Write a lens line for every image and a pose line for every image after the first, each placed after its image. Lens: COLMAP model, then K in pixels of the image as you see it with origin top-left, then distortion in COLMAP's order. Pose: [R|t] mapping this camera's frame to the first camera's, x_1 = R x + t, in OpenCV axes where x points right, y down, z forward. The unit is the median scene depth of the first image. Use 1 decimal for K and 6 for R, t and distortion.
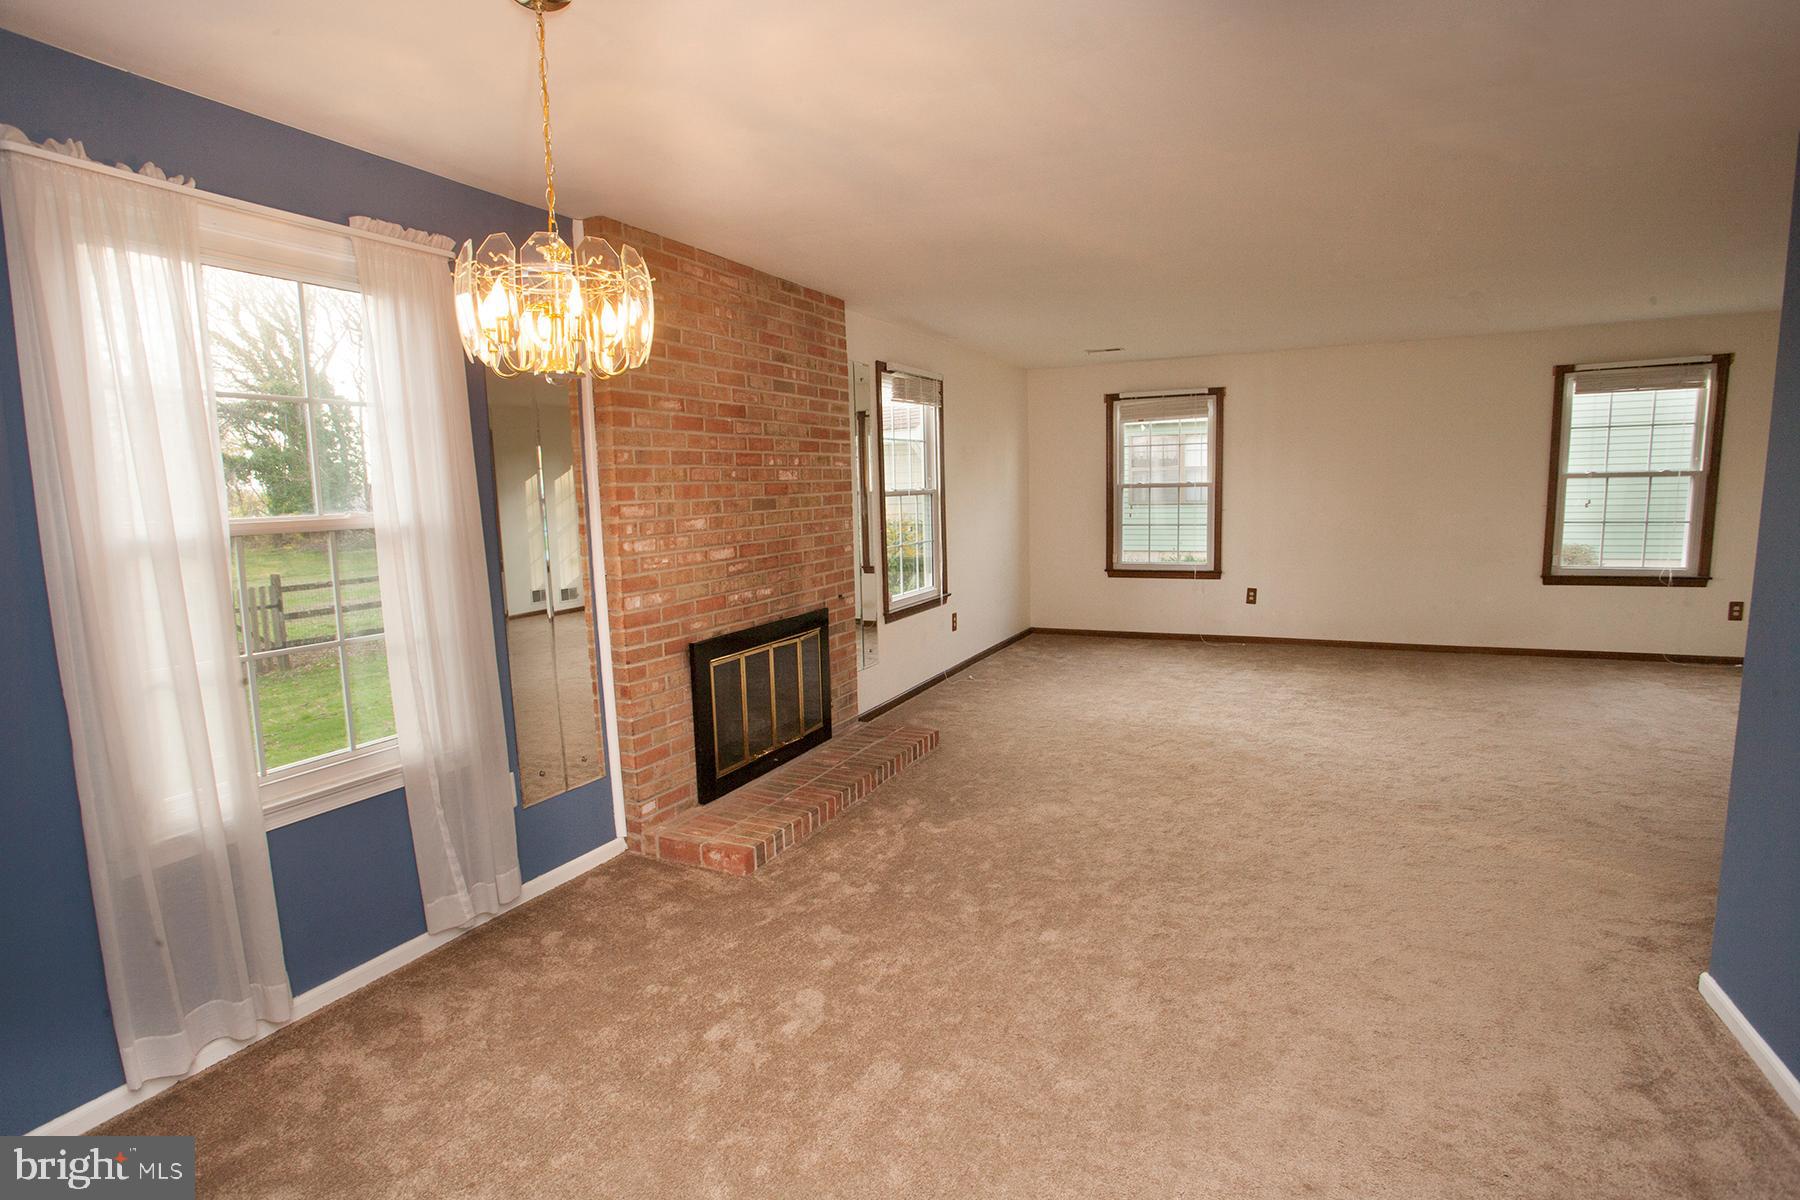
lens RADIAL K [[883.0, 0, 900.0], [0, 883.0, 600.0], [0, 0, 1]] dist [-0.072542, 0.034264]
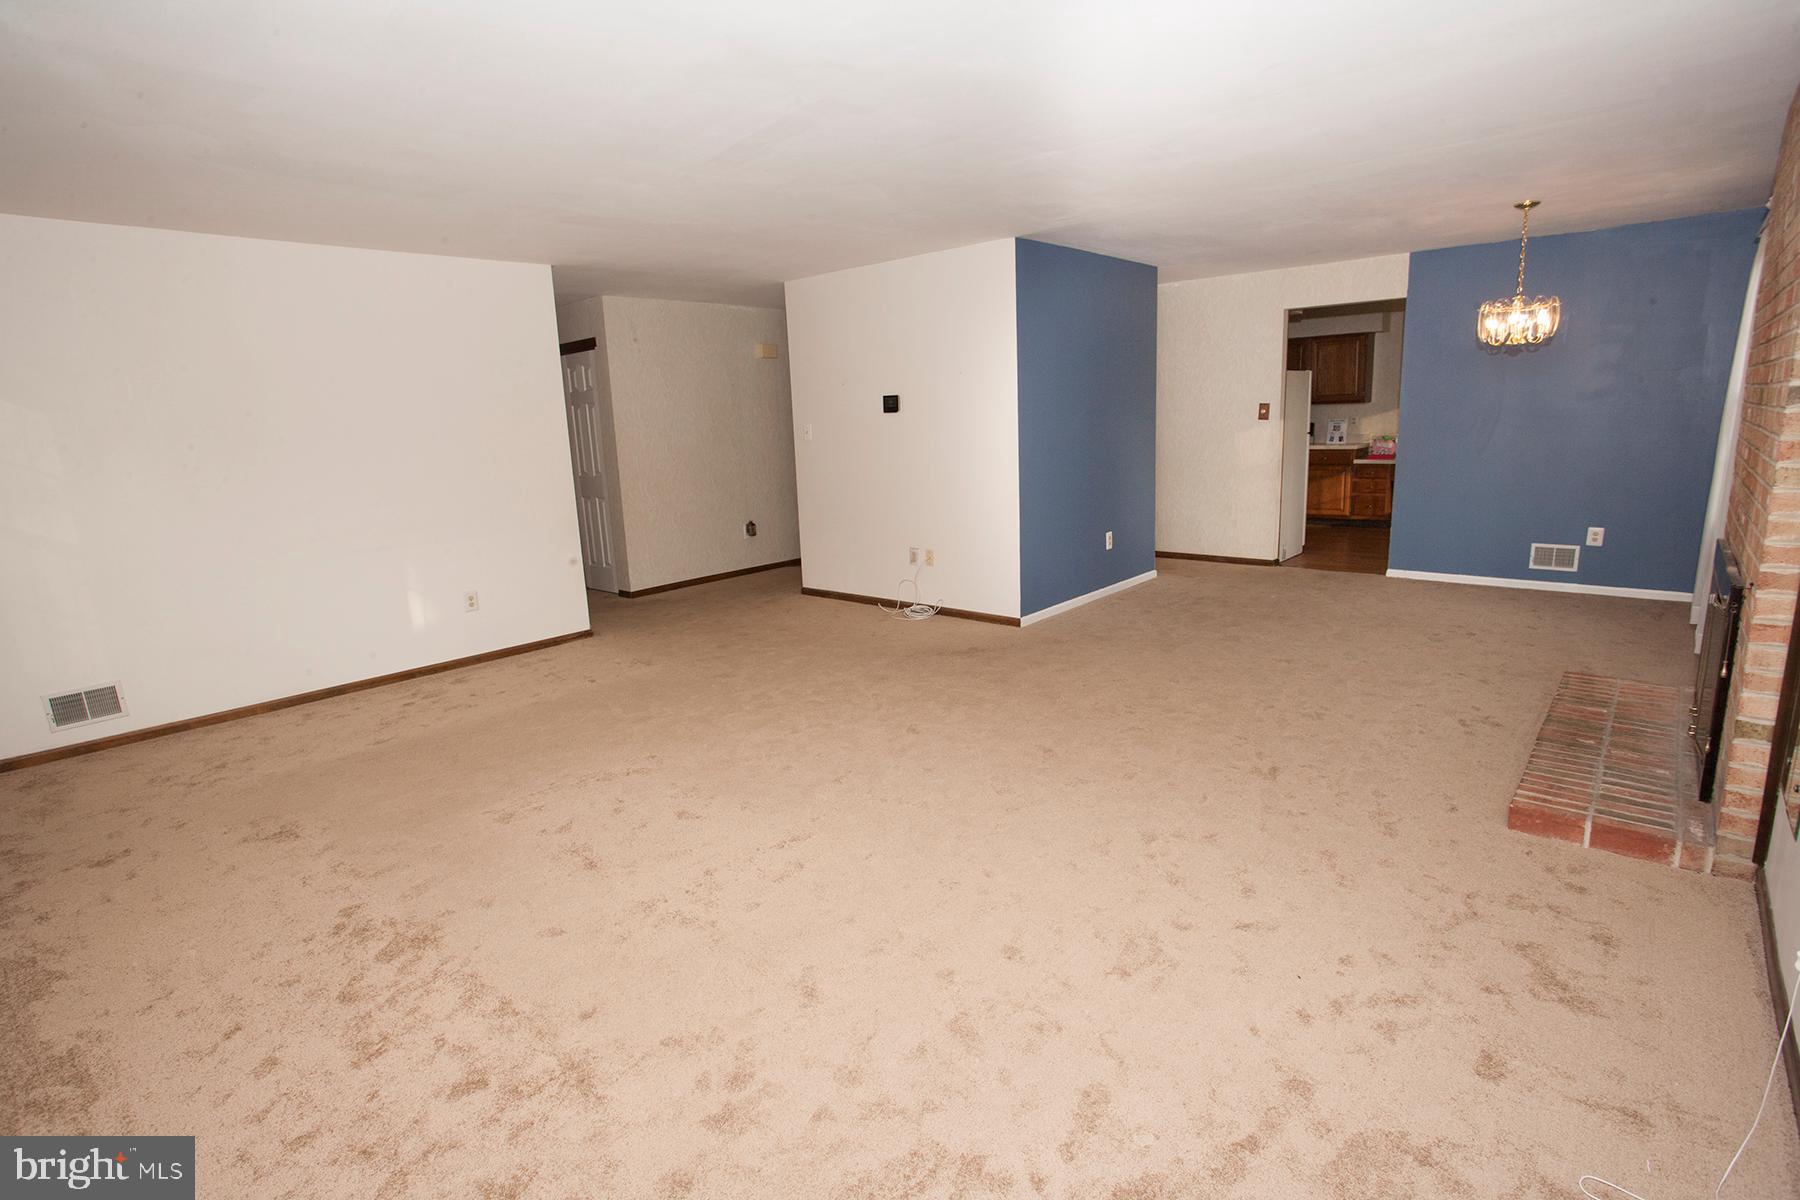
lens RADIAL K [[883.0, 0, 900.0], [0, 883.0, 600.0], [0, 0, 1]] dist [-0.072542, 0.034264]
pose [[-0.961343, 0.015214, 0.274933, 0.364810], [0.105787, 0.942253, 0.317757, -0.274003], [-0.254222, 0.334557, -0.907437, 2.067723]]
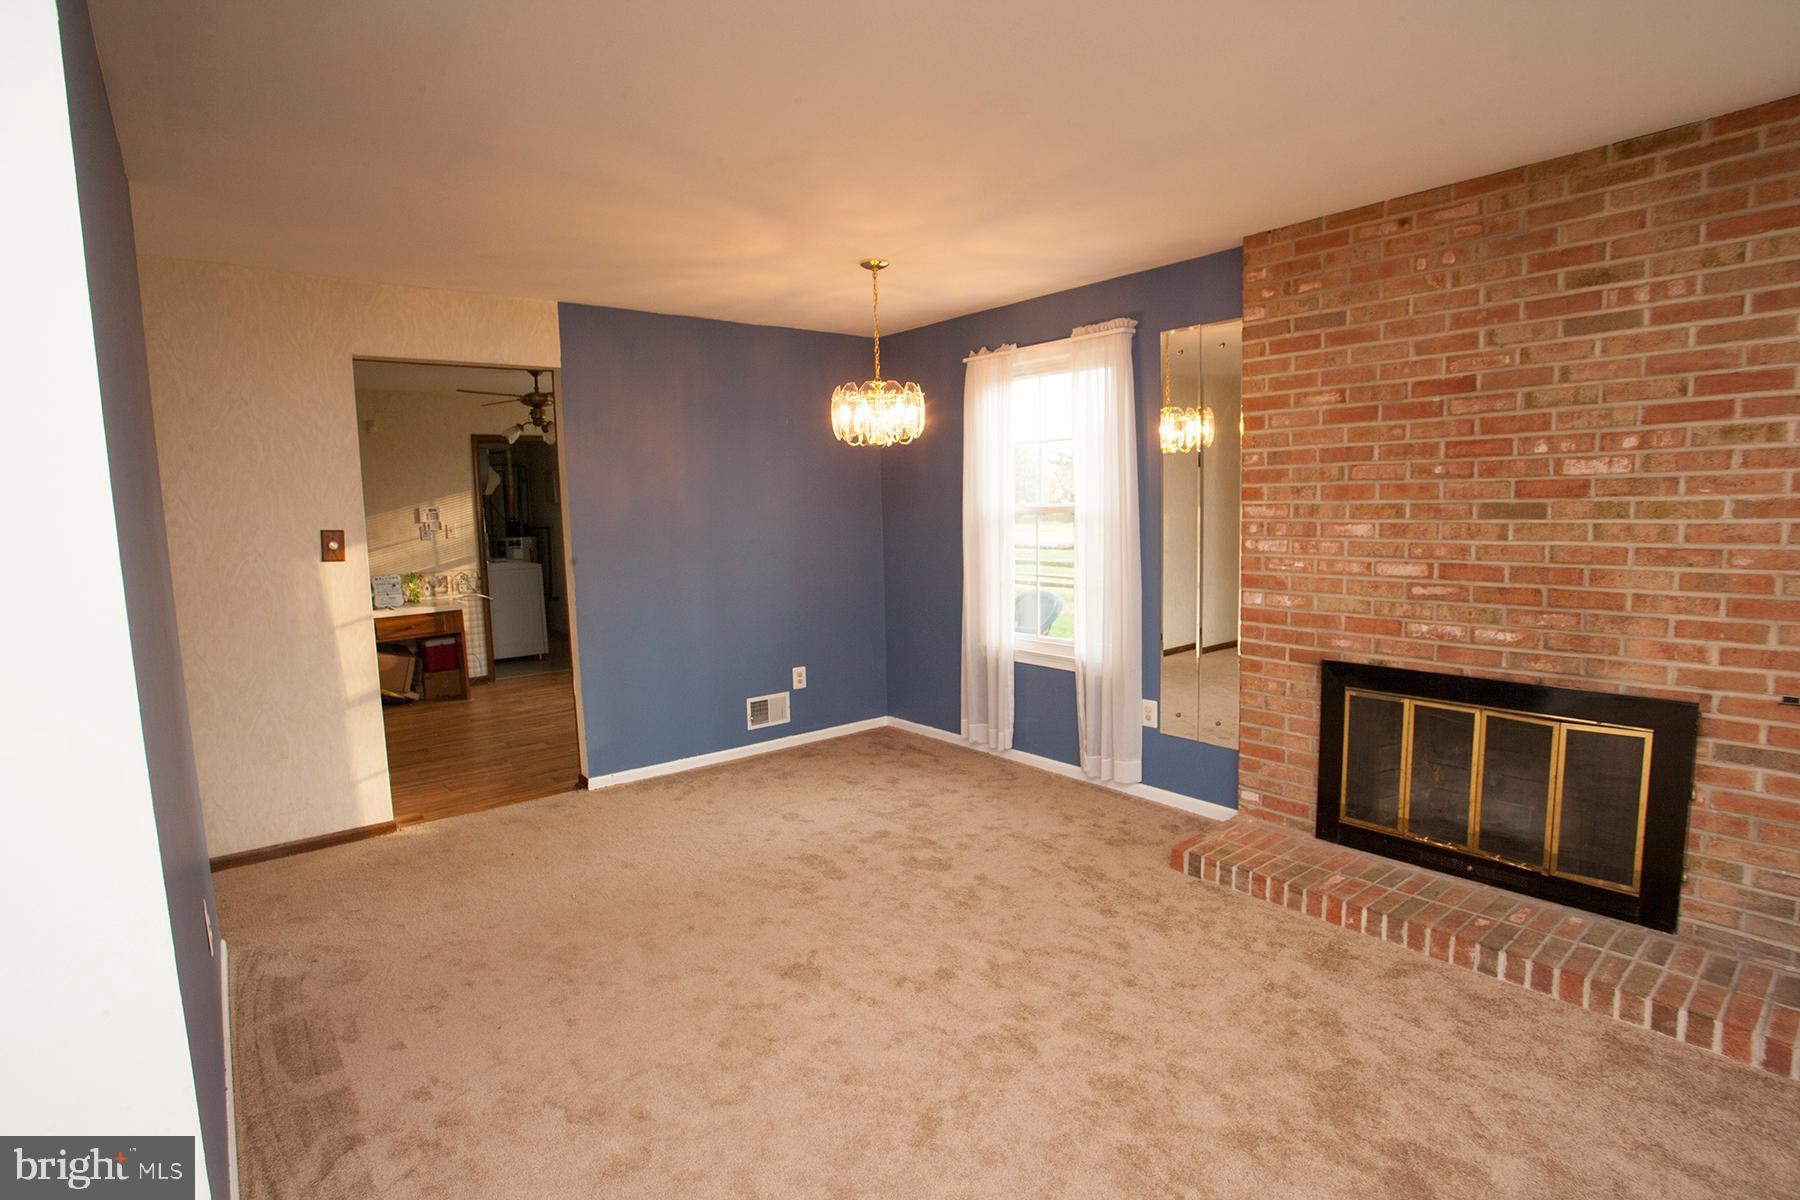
lens RADIAL K [[883.0, 0, 900.0], [0, 883.0, 600.0], [0, 0, 1]] dist [-0.072542, 0.034264]
pose [[-0.414111, 0.138556, -0.899619, 0.738692], [-0.080658, 0.978873, 0.187890, -0.143058], [0.906646, 0.150369, -0.394186, 0.939665]]
